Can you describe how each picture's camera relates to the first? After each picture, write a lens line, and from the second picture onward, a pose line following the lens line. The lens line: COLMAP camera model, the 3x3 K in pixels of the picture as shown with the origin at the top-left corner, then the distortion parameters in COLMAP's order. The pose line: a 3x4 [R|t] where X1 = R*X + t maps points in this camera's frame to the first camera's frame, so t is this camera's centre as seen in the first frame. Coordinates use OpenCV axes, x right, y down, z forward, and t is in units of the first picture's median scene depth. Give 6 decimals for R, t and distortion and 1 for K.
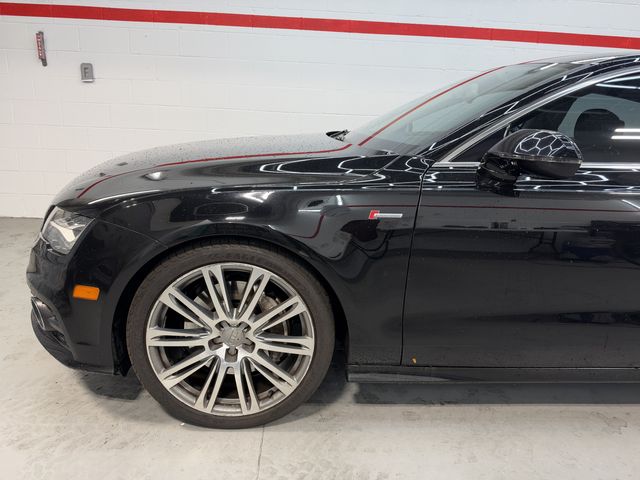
lens RADIAL K [[469.6, 0, 319.9], [0, 469.6, 227.2], [0, 0, 1]] dist [0.044792, -0.137275]
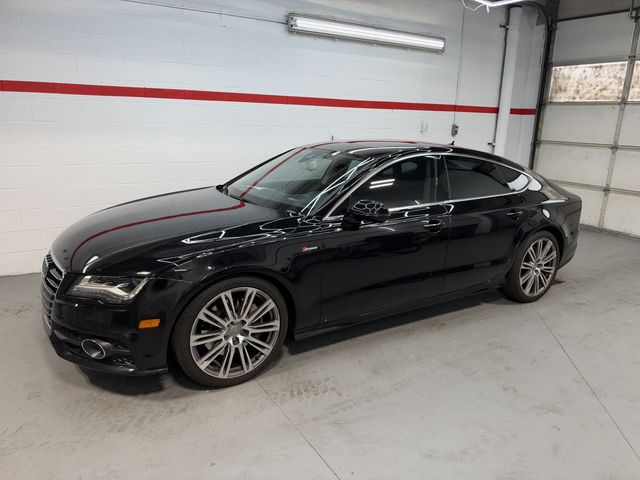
lens RADIAL K [[469.6, 0, 319.9], [0, 469.6, 227.2], [0, 0, 1]] dist [0.044792, -0.137275]
pose [[0.867243, -0.130034, 0.480605, -0.705108], [0.132676, 0.990745, 0.028647, -0.154677], [-0.479882, 0.038921, 0.876469, -0.696417]]
